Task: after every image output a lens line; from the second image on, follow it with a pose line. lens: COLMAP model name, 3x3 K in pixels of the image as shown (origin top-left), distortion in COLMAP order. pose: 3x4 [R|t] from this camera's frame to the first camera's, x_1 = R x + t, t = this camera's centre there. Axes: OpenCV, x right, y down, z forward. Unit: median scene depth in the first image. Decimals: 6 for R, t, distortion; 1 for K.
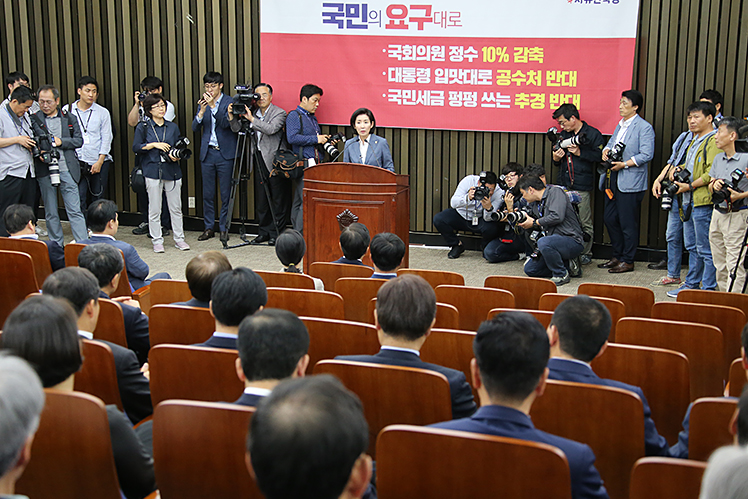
lens RADIAL K [[1706.1, 0, 371.3], [0, 1706.1, 257.0], [0, 0, 1]] dist [0.781374, 0.000000]
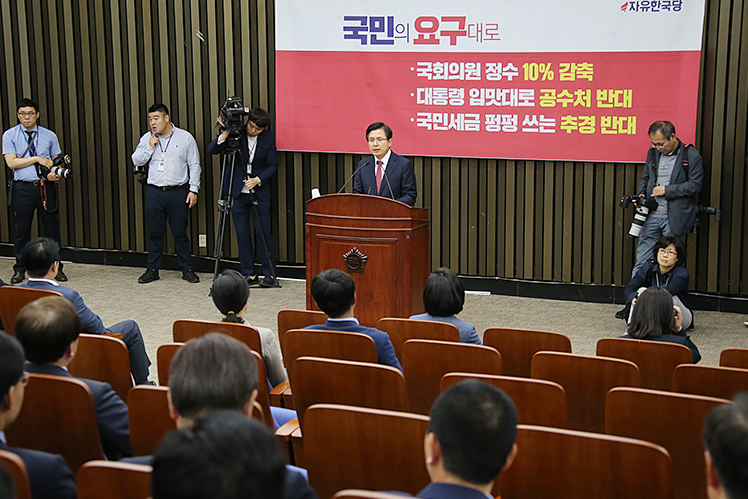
lens RADIAL K [[1706.1, 0, 372.3], [0, 1706.1, 254.9], [0, 0, 1]] dist [0.781374, 0.000000]
pose [[0.997661, 0.003026, -0.068292, 0.047860], [-0.004902, 0.999615, -0.027320, -0.000726], [0.068183, 0.027591, 0.997291, 0.126407]]
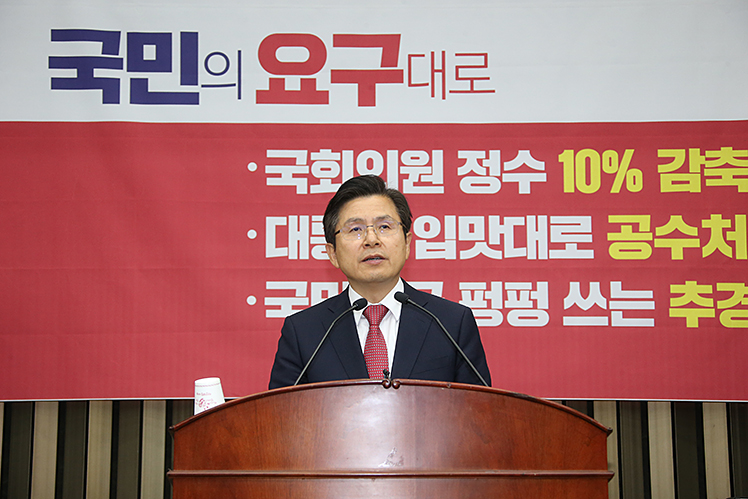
lens RADIAL K [[1777.0, 0, 367.6], [0, 1777.0, 253.1], [0, 0, 1]] dist [0.516253, 0.000000]
pose [[0.942094, 0.037598, 0.333234, -0.085458], [0.068553, 0.951119, -0.301121, -0.000136], [-0.328267, 0.306528, 0.893466, 0.701814]]
